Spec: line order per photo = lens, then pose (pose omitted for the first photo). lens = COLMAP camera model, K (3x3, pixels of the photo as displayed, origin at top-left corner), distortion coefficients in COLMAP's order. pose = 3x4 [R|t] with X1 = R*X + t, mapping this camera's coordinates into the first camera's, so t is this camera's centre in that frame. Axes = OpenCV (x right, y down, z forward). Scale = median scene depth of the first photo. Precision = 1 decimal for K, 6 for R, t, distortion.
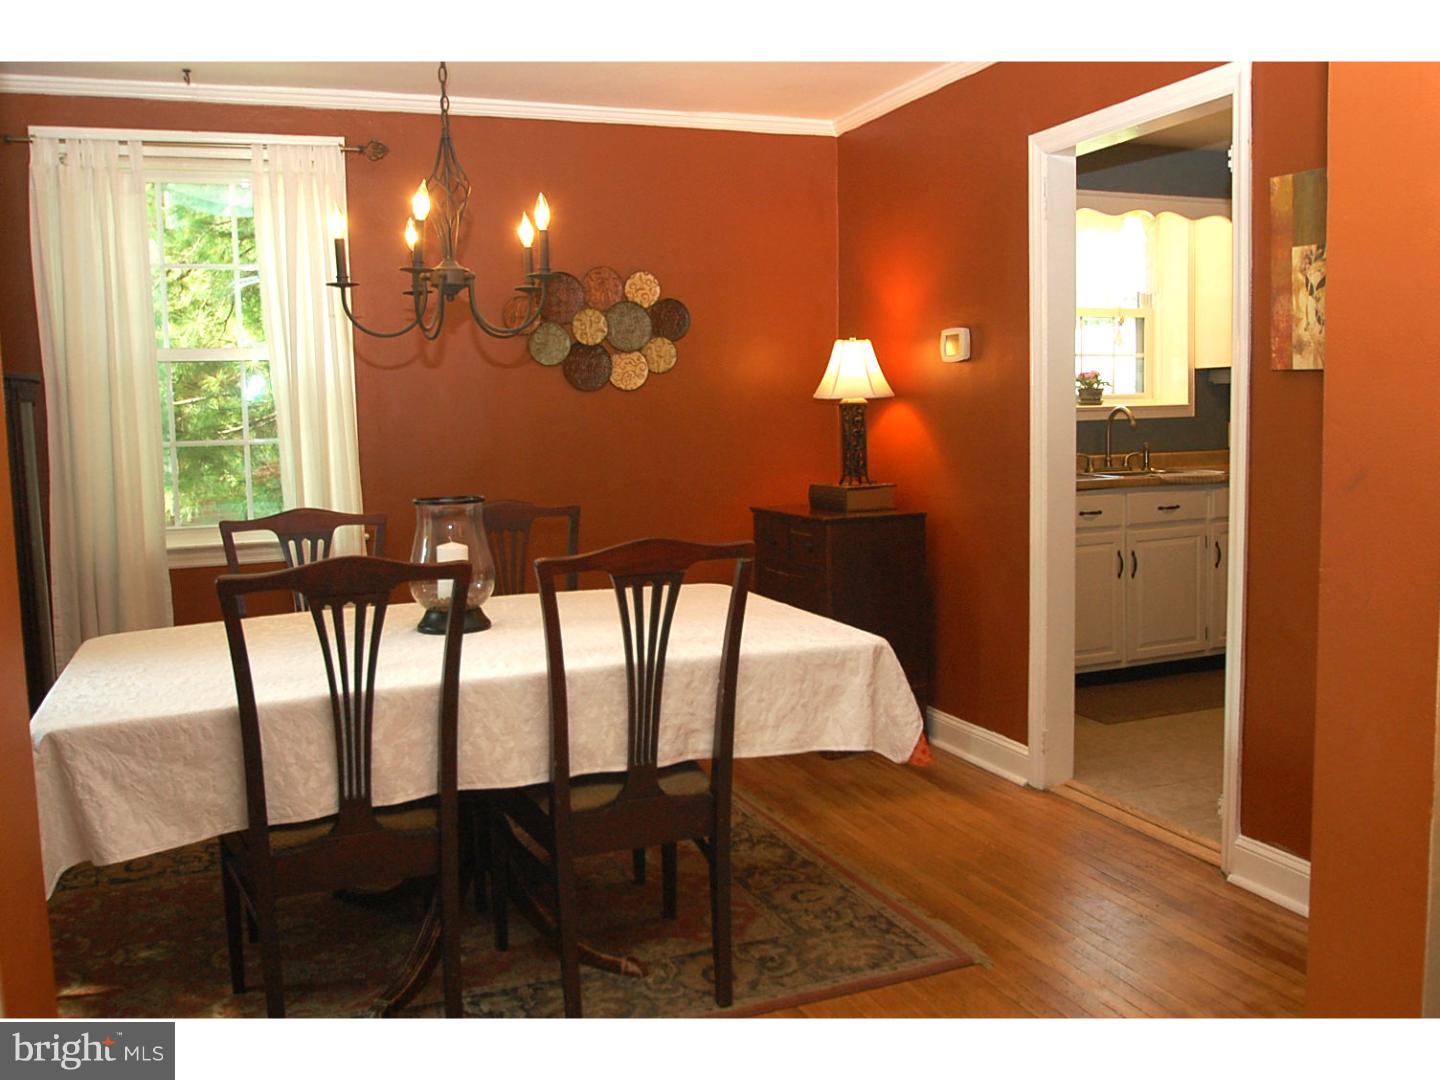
lens RADIAL K [[1241.0, 0, 726.5], [0, 1241.0, 539.8], [0, 0, 1]] dist [-0.077866, 0.027620]
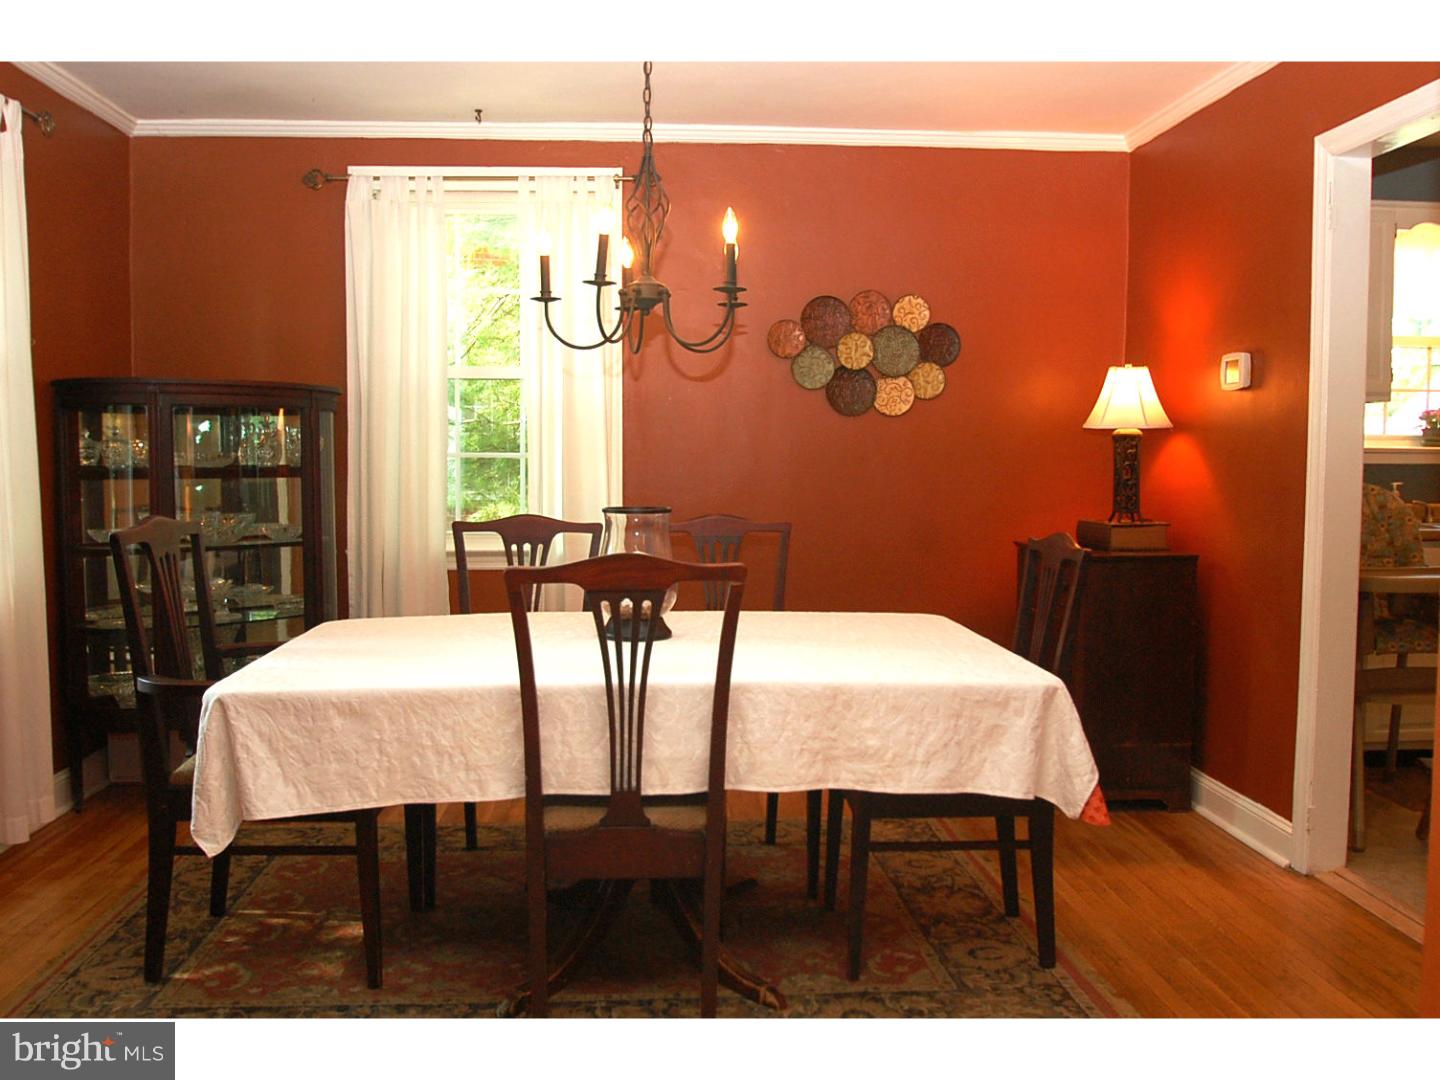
lens RADIAL K [[1241.0, 0, 724.6], [0, 1241.0, 535.5], [0, 0, 1]] dist [-0.077866, 0.027620]
pose [[0.950006, 0.047844, -0.308544, 0.125437], [-0.058877, 0.997912, -0.026543, 0.009268], [0.306630, 0.043382, 0.950840, 0.040125]]
